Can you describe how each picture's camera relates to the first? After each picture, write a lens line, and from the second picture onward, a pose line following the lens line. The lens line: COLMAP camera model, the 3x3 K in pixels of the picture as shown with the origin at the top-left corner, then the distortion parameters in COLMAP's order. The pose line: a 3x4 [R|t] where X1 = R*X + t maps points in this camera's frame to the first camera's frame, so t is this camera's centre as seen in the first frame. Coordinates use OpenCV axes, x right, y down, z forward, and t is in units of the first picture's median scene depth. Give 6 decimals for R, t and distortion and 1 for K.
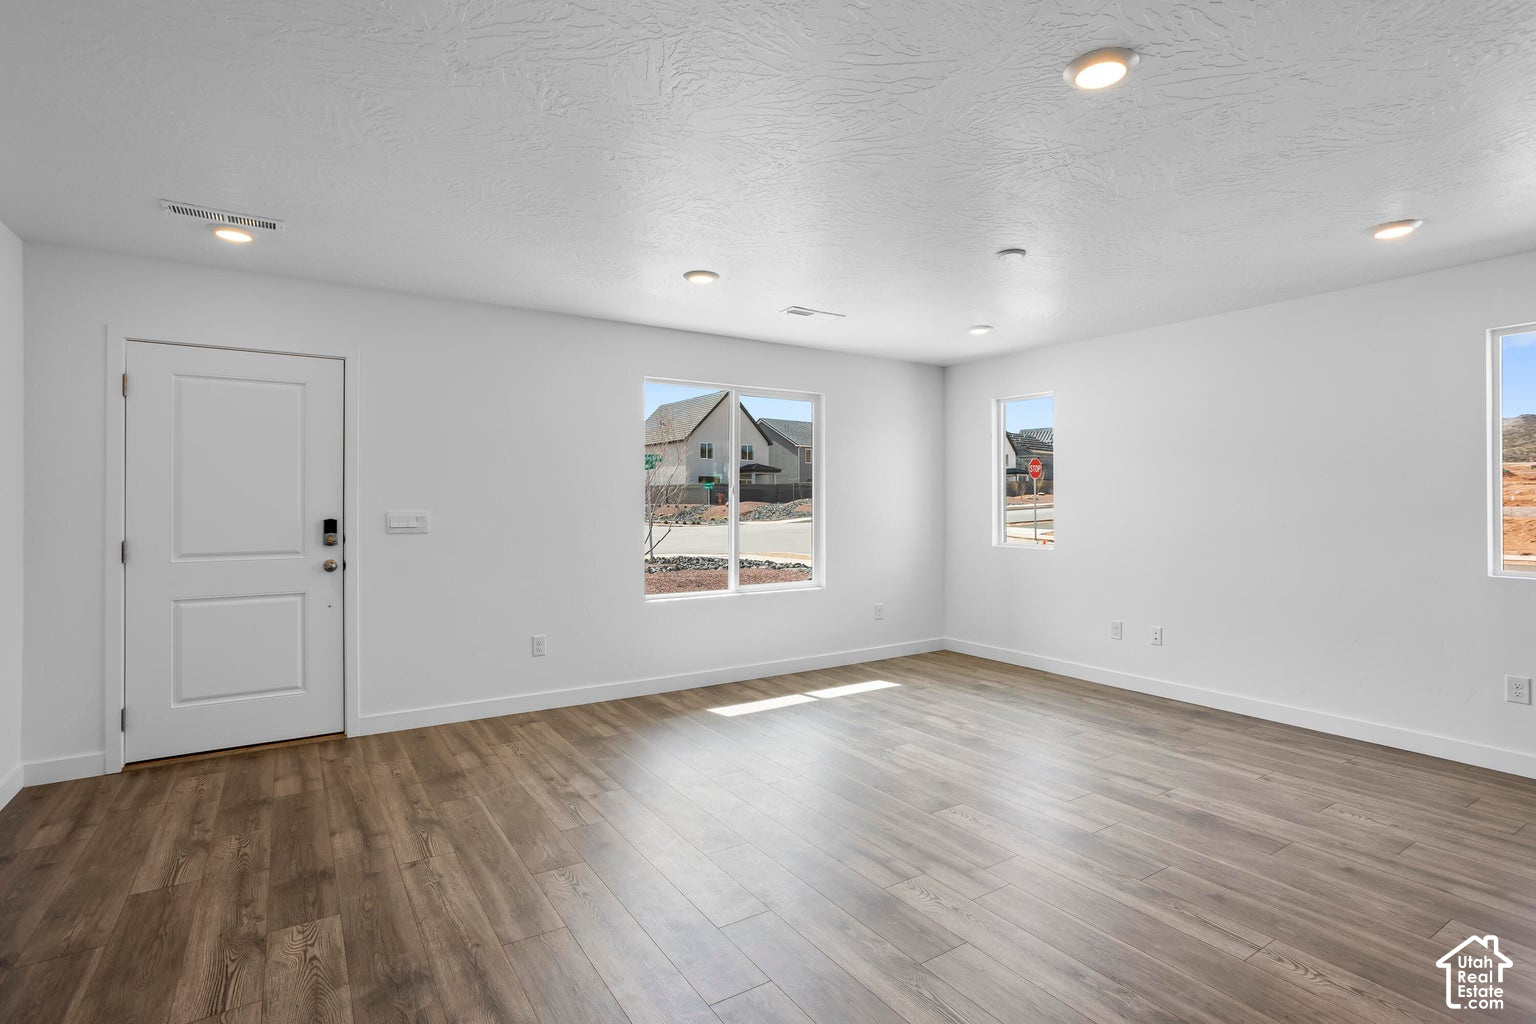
lens RADIAL K [[768.5, 0, 765.2], [0, 768.5, 504.4], [0, 0, 1]] dist [-0.061859, 0.034111]
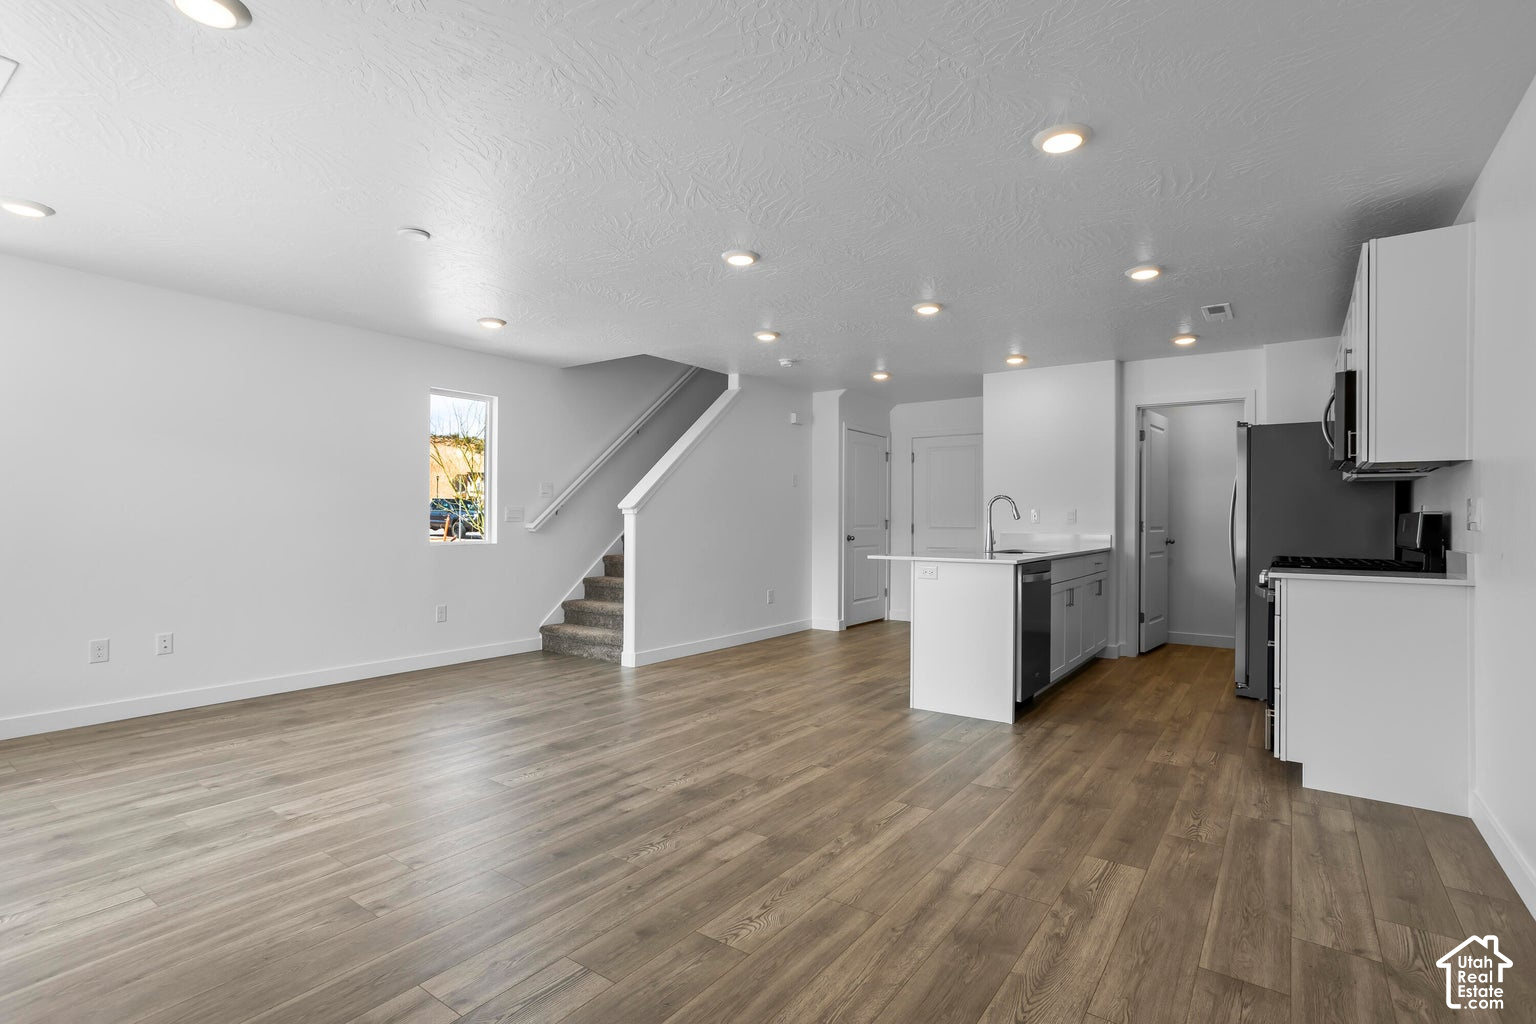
lens RADIAL K [[743.7, 0, 764.9], [0, 743.7, 518.0], [0, 0, 1]] dist [-0.056772, 0.032271]
pose [[-0.367769, -0.003336, 0.929911, -0.778823], [-0.002285, 0.999994, 0.002684, 0.033012], [-0.929914, -0.001138, -0.367775, 0.974763]]
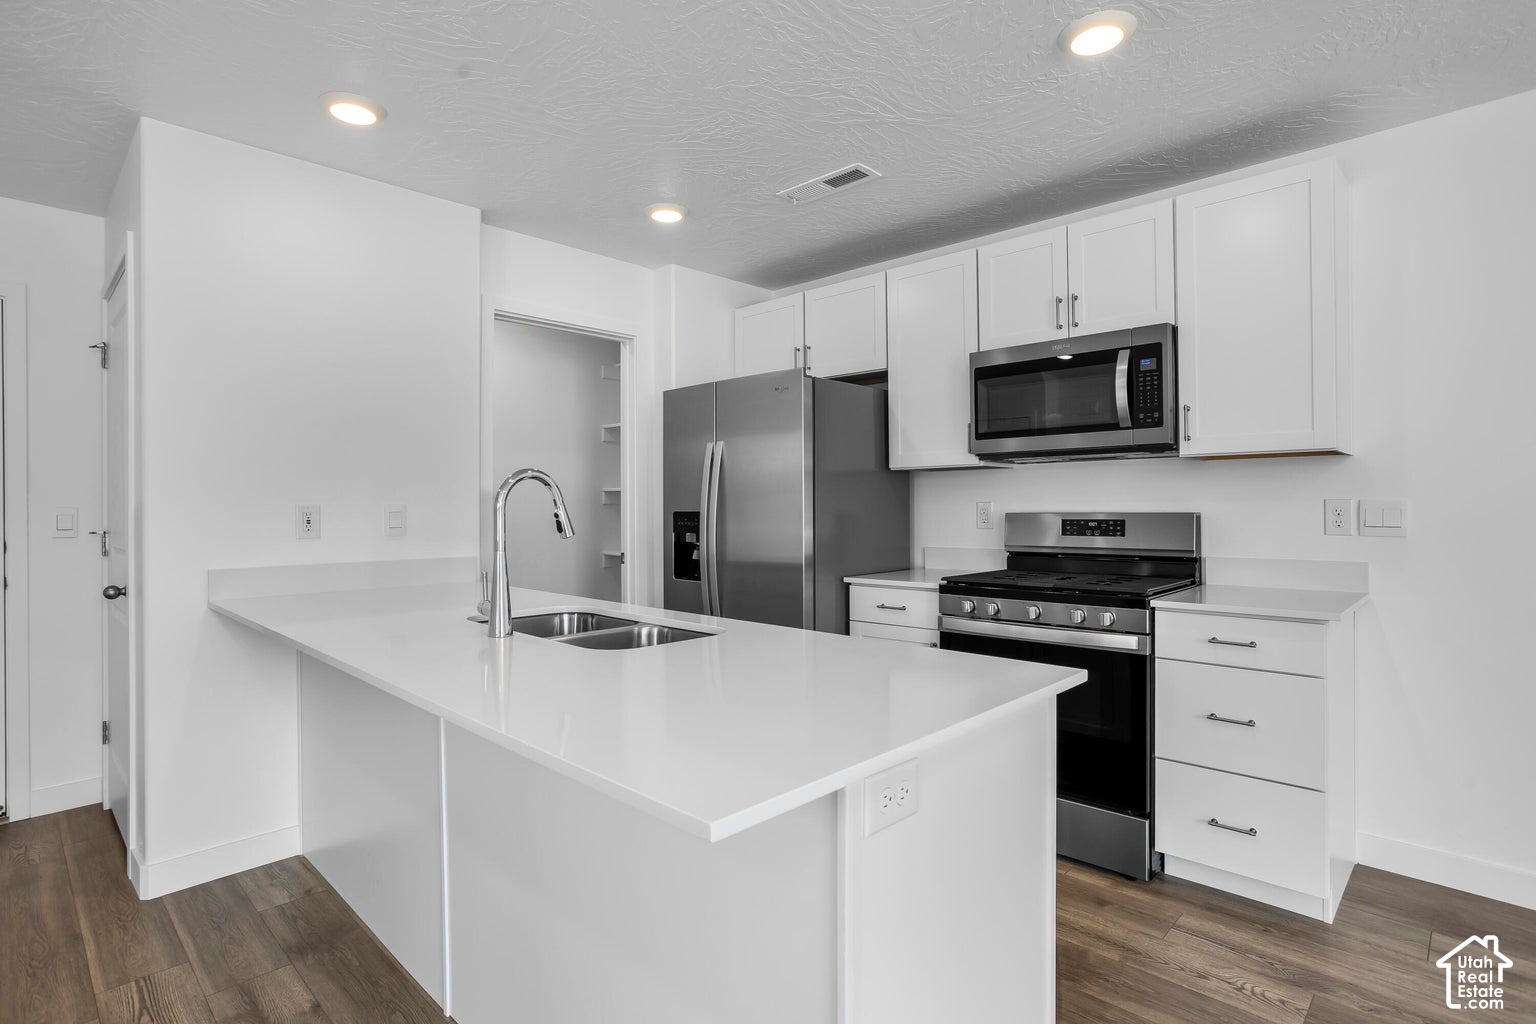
lens RADIAL K [[781.2, 0, 770.5], [0, 781.2, 503.1], [0, 0, 1]] dist [-0.035632, 0.019276]
pose [[-0.974270, 0.006087, -0.225300, 0.467503], [0.006571, 0.999977, -0.001398, 0.014568], [0.225287, -0.002843, -0.974288, 0.518474]]
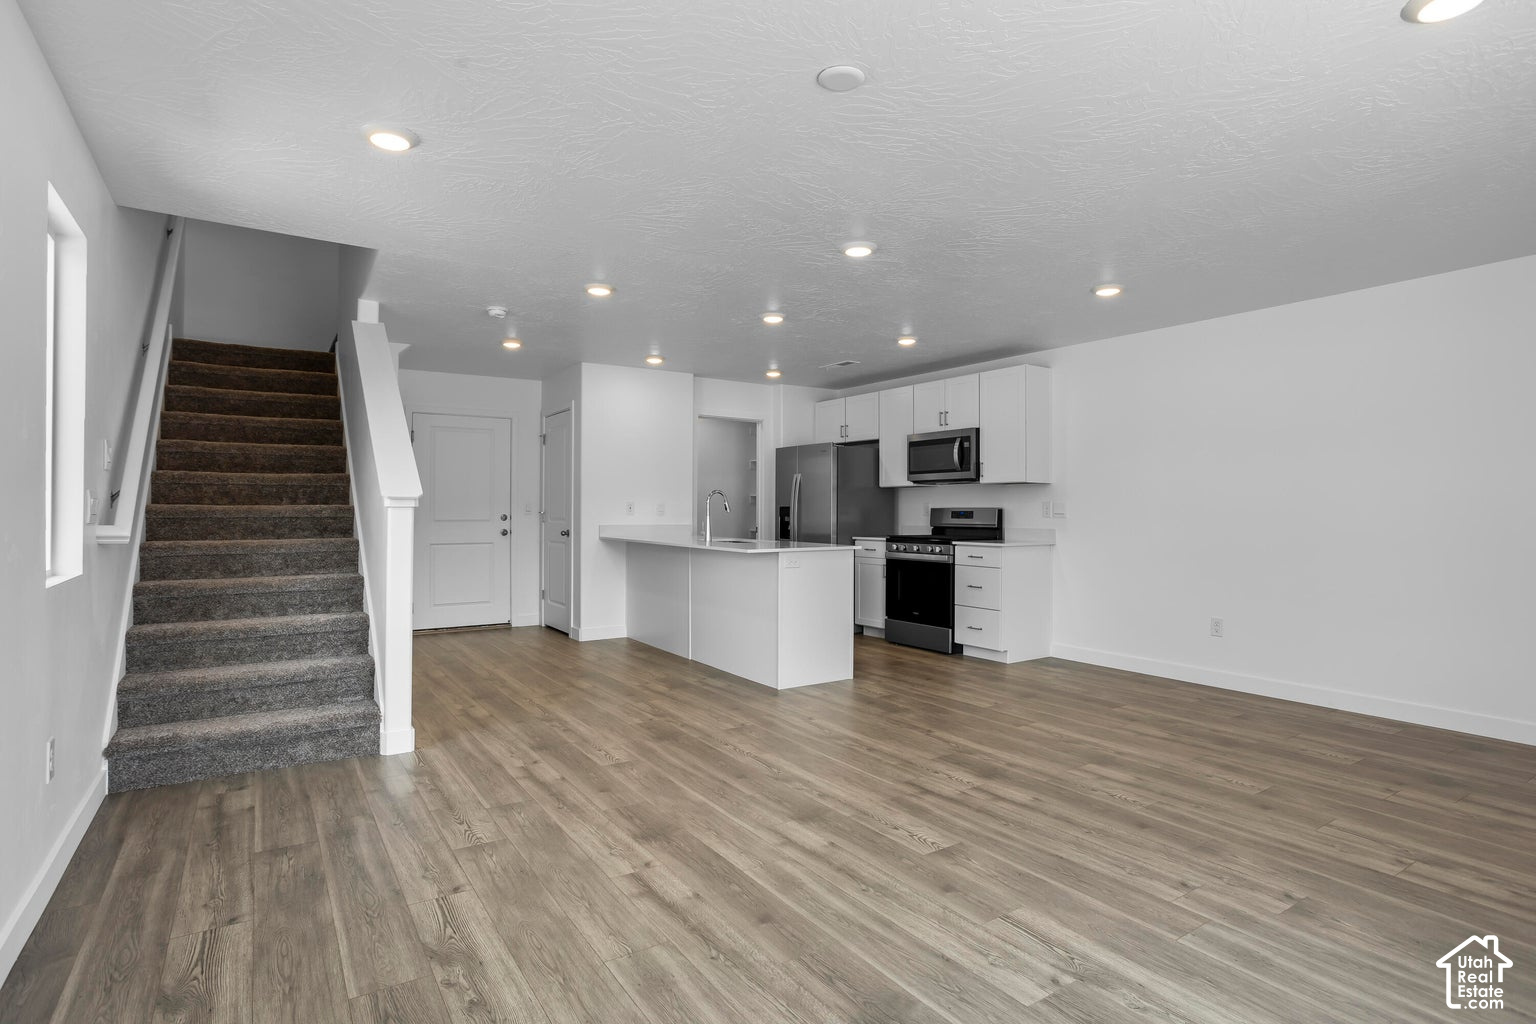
lens RADIAL K [[781.2, 0, 770.5], [0, 781.2, 503.1], [0, 0, 1]] dist [-0.035632, 0.019276]
pose [[-0.999868, -0.001955, -0.016122, 0.415919], [-0.001828, 0.999967, -0.007896, 0.032278], [0.016137, -0.007866, -0.999839, 1.737098]]
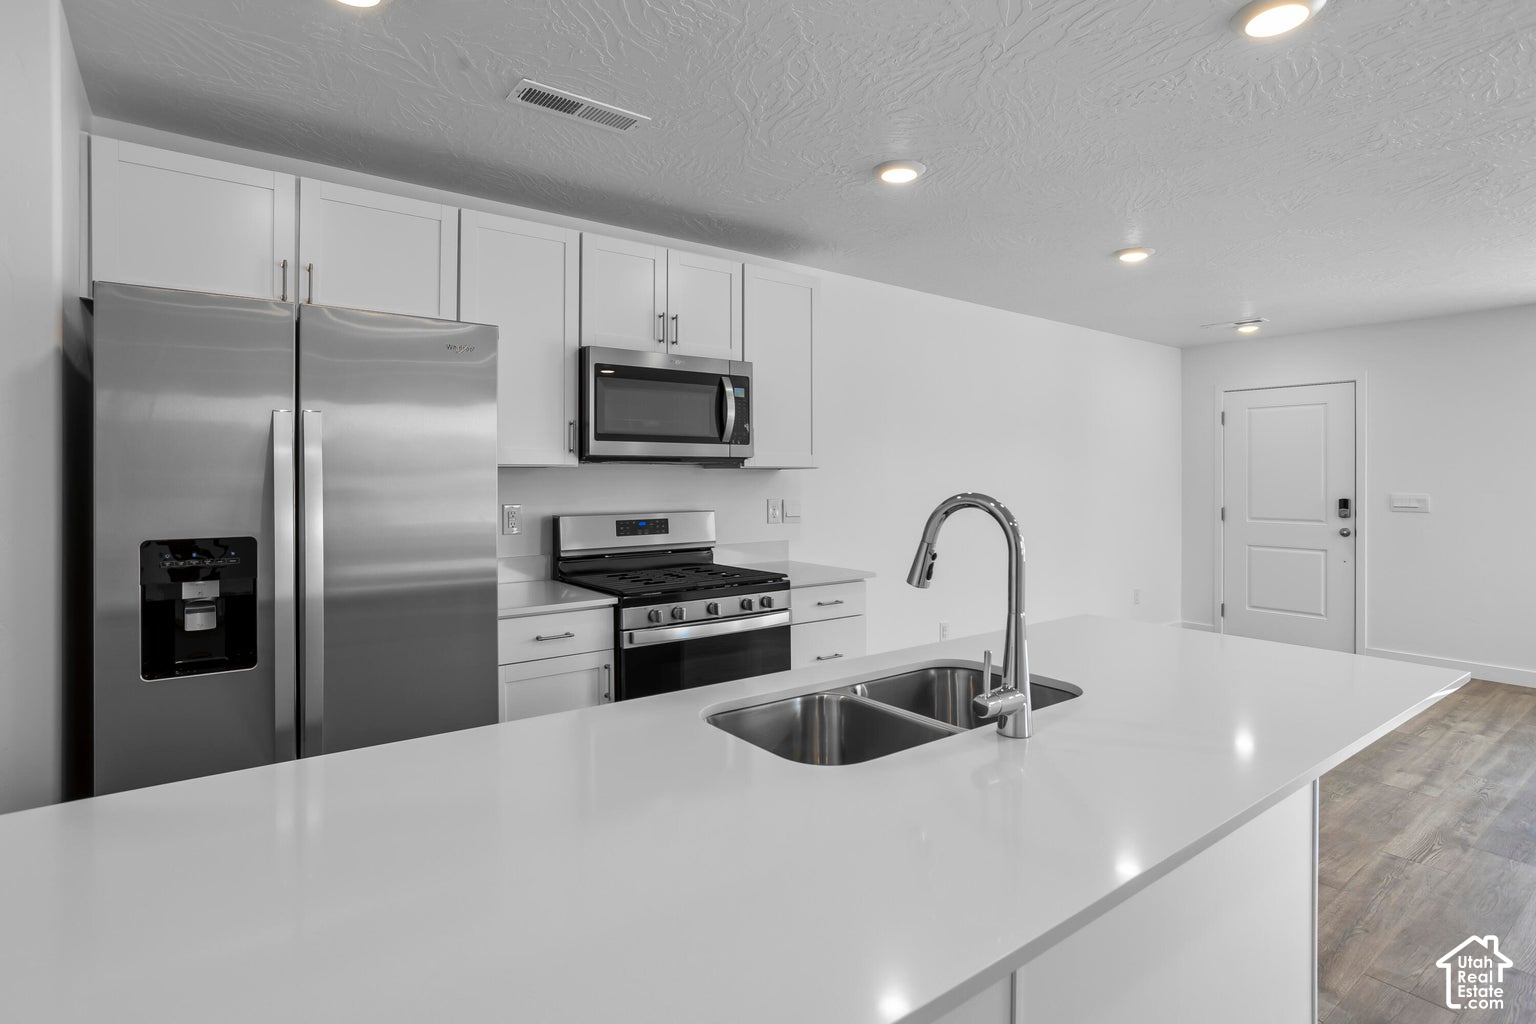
lens RADIAL K [[769.6, 0, 745.8], [0, 769.6, 478.4], [0, 0, 1]] dist [-0.057447, 0.016789]
pose [[0.054226, 0.003514, -0.998523, 0.886802], [-0.003646, 0.999988, 0.003321, -0.021943], [0.998522, 0.003461, 0.054238, -0.213920]]
